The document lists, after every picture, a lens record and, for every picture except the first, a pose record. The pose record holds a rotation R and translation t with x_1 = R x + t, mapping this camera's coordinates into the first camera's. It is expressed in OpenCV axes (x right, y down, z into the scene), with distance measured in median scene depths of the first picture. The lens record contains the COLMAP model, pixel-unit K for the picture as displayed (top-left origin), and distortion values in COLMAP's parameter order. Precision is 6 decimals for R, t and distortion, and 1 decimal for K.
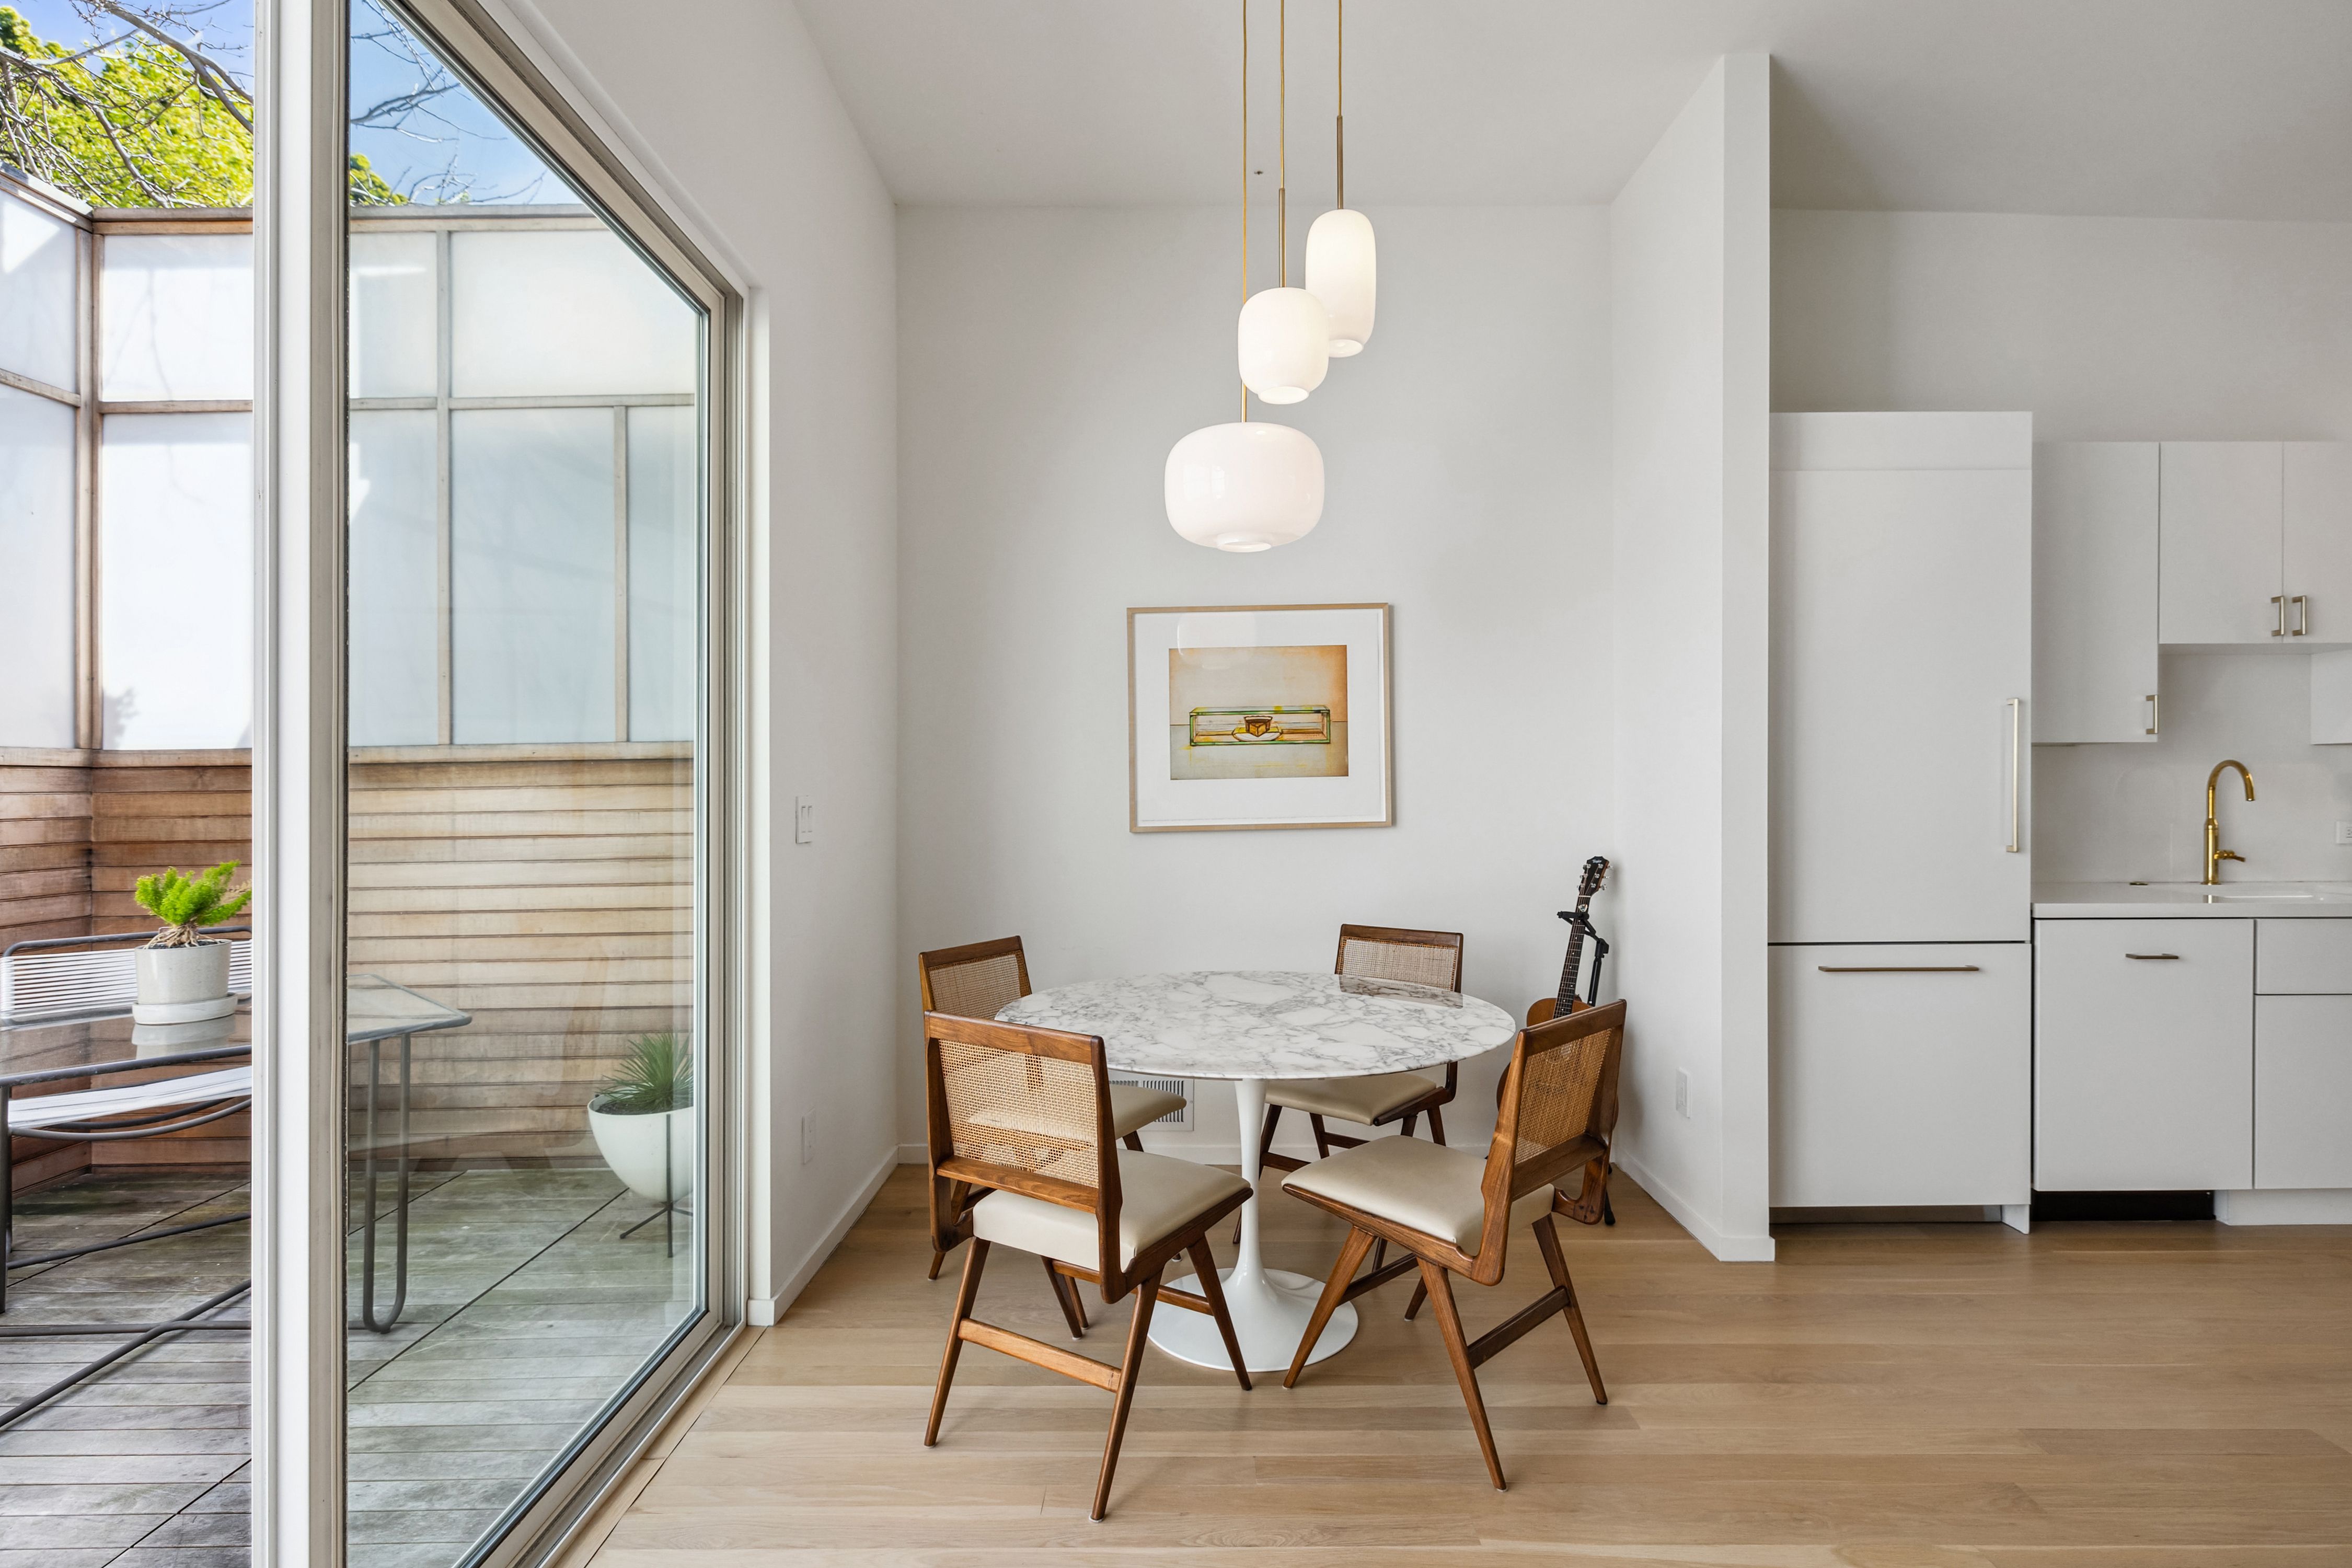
lens RADIAL K [[1116.0, 0, 1195.0], [0, 1116.0, 788.3], [0, 0, 1]] dist [-0.002858, 0.000357]
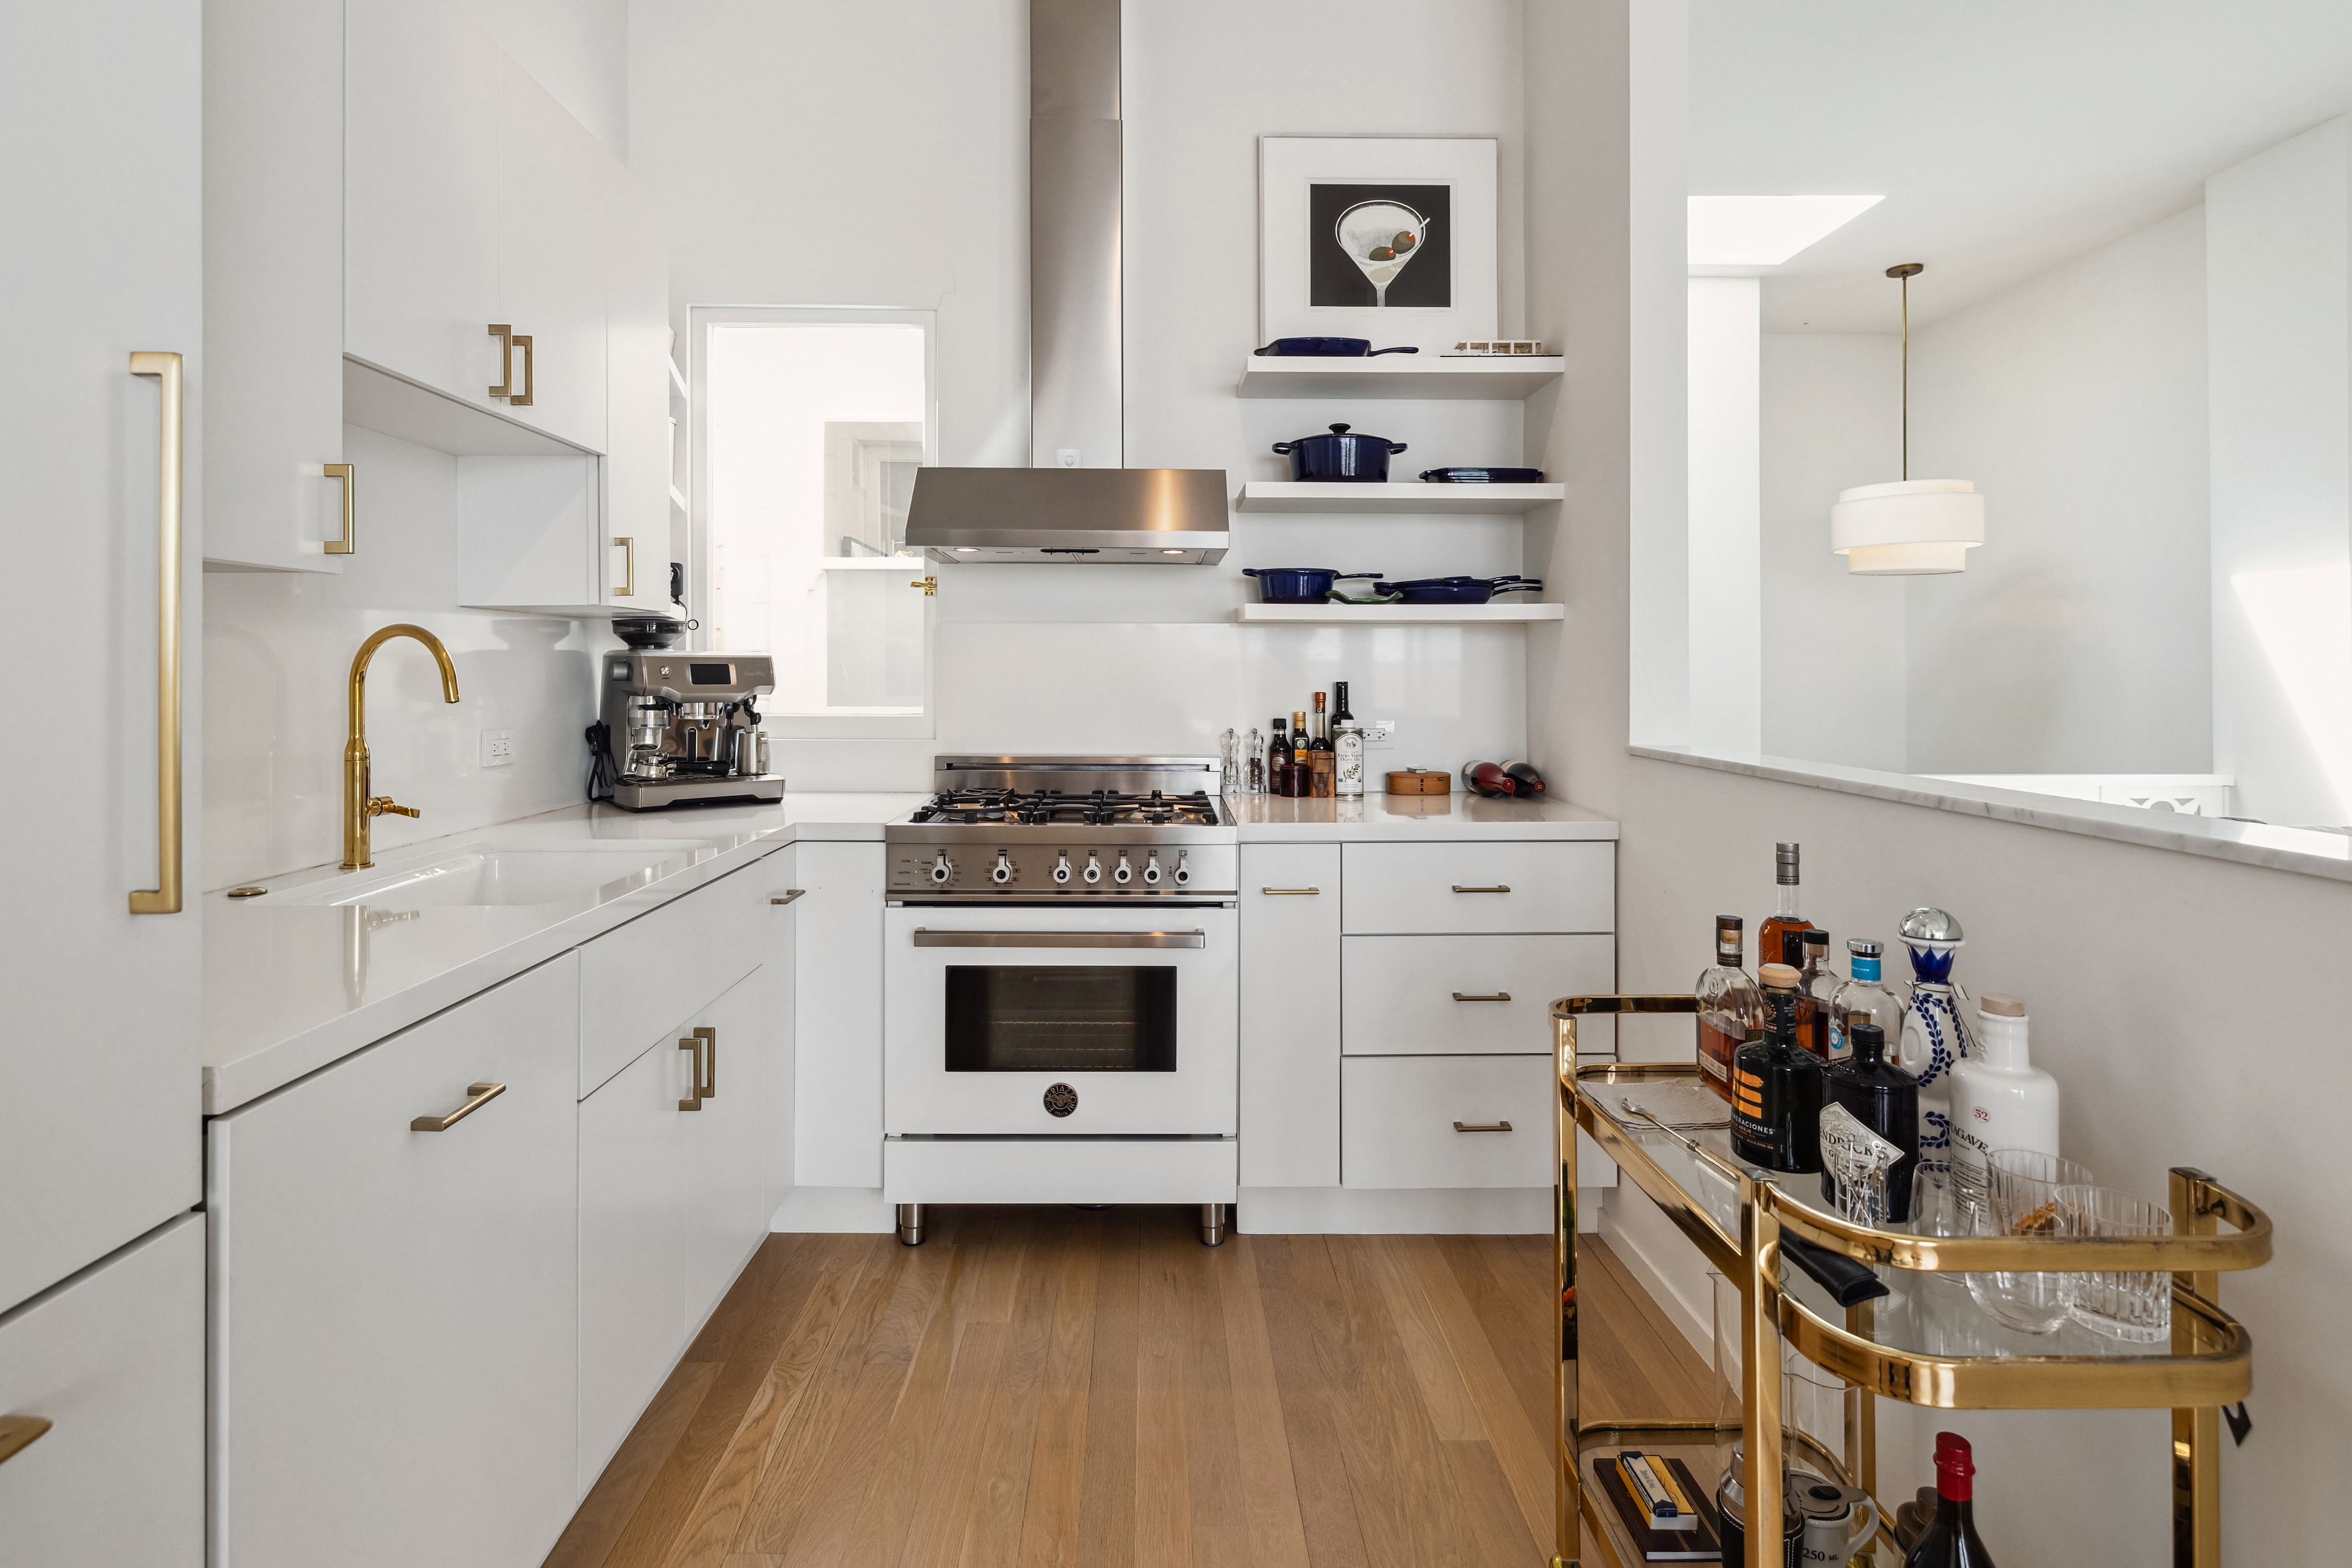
lens RADIAL K [[1166.0, 0, 1158.5], [0, 1166.0, 674.4], [0, 0, 1]] dist [-0.001293, 0.003681]
pose [[-0.015322, 0.001333, 0.999882, 0.433112], [0.001903, 0.999997, -0.001304, -0.000605], [-0.999881, 0.001883, -0.015324, 0.742664]]
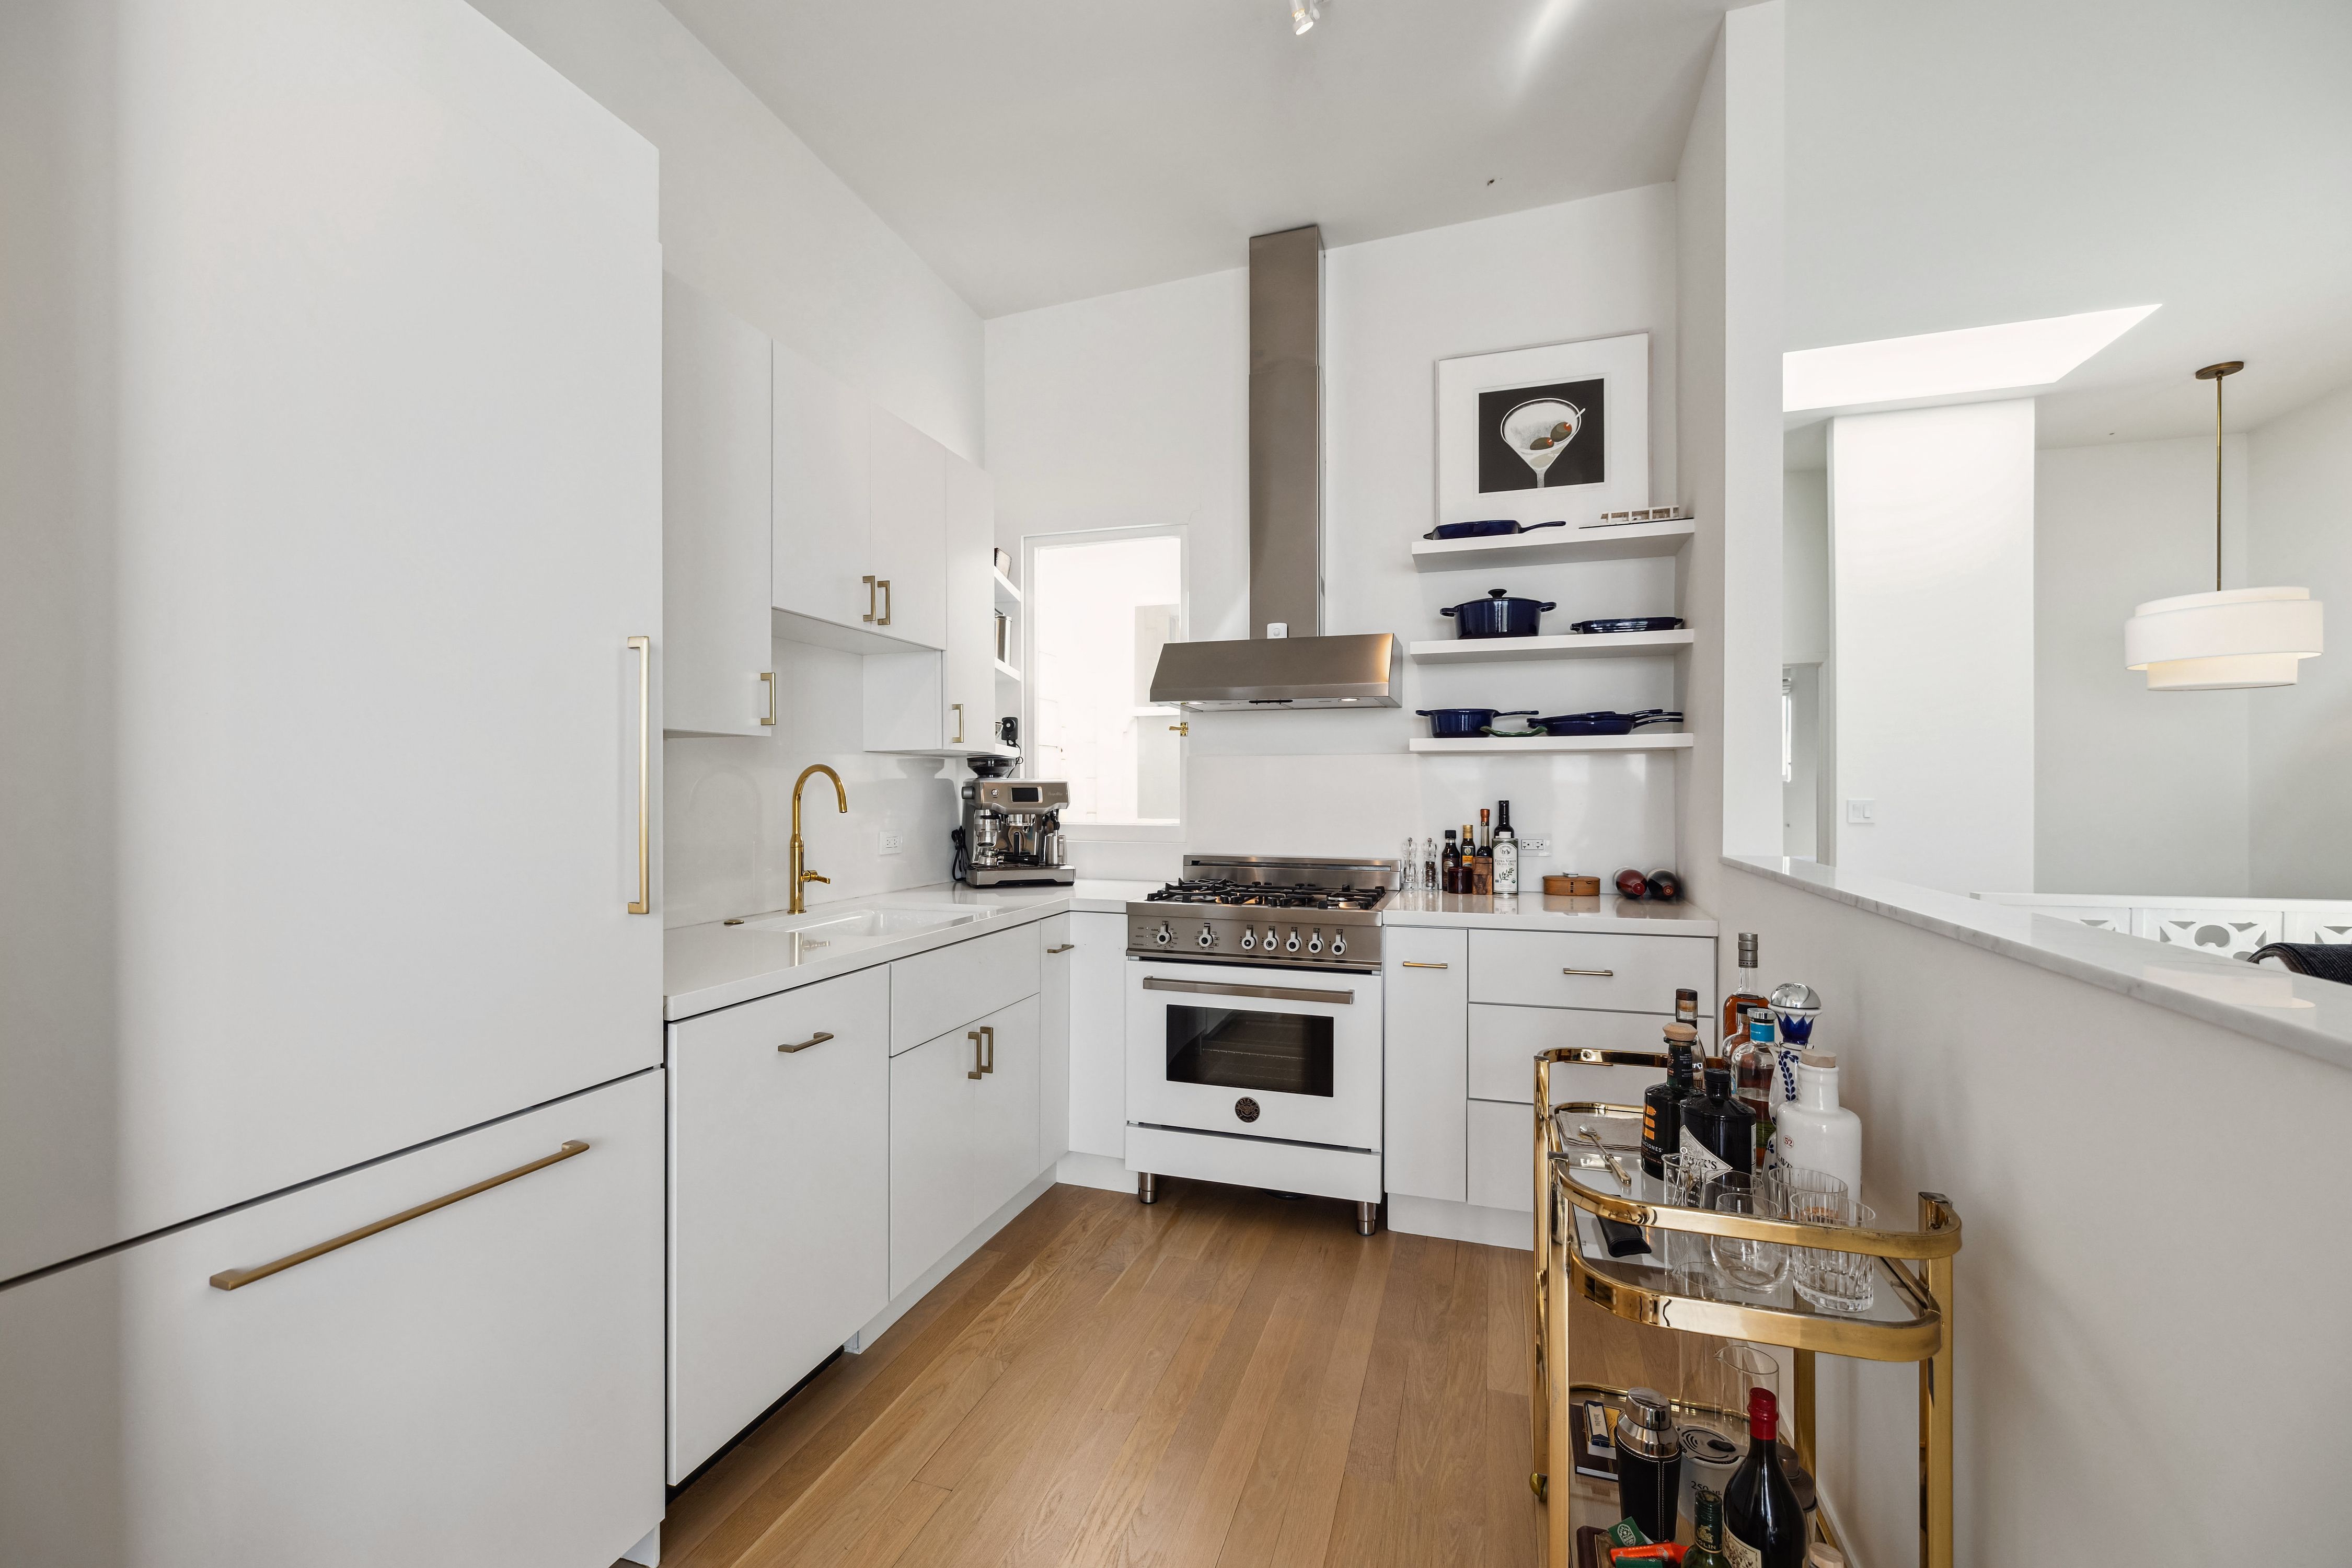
lens RADIAL K [[988.4, 0, 1163.6], [0, 988.4, 797.9], [0, 0, 1]] dist [0.002833, -0.000882]
pose [[0.312921, -0.002249, 0.949777, 0.340245], [0.002299, 0.999996, 0.001610, -0.000495], [-0.949776, 0.001680, 0.312925, 0.585224]]
